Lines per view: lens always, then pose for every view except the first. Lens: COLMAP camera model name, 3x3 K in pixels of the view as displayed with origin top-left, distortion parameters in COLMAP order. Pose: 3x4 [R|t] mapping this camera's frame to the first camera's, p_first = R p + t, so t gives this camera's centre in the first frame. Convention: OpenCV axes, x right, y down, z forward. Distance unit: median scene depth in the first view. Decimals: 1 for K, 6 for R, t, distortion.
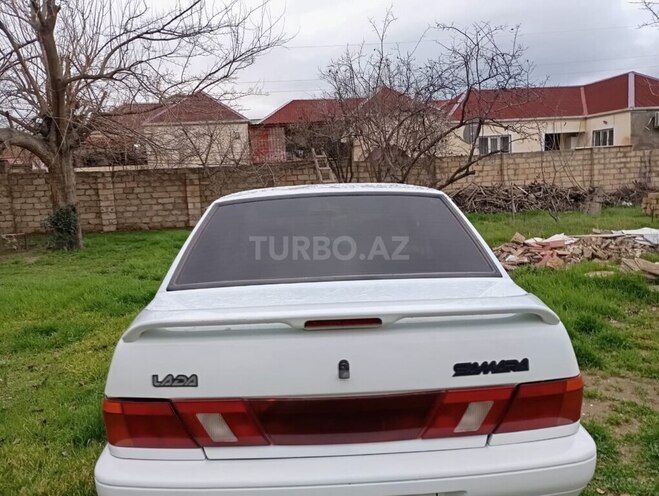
lens RADIAL K [[538.0, 0, 329.5], [0, 538.0, 248.0], [0, 0, 1]] dist [0.063726, -0.081101]
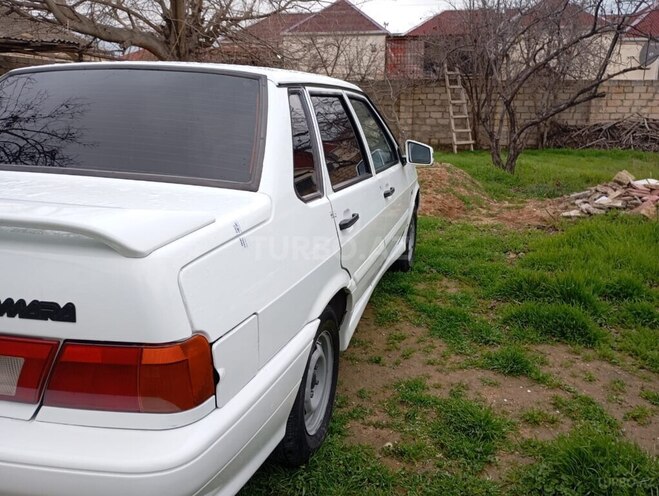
lens RADIAL K [[538.0, 0, 329.5], [0, 538.0, 248.0], [0, 0, 1]] dist [0.063726, -0.081101]
pose [[0.955568, 0.128609, -0.265234, 0.123325], [-0.090854, 0.984496, 0.150047, 0.002818], [0.280419, -0.119283, 0.952437, 0.074805]]
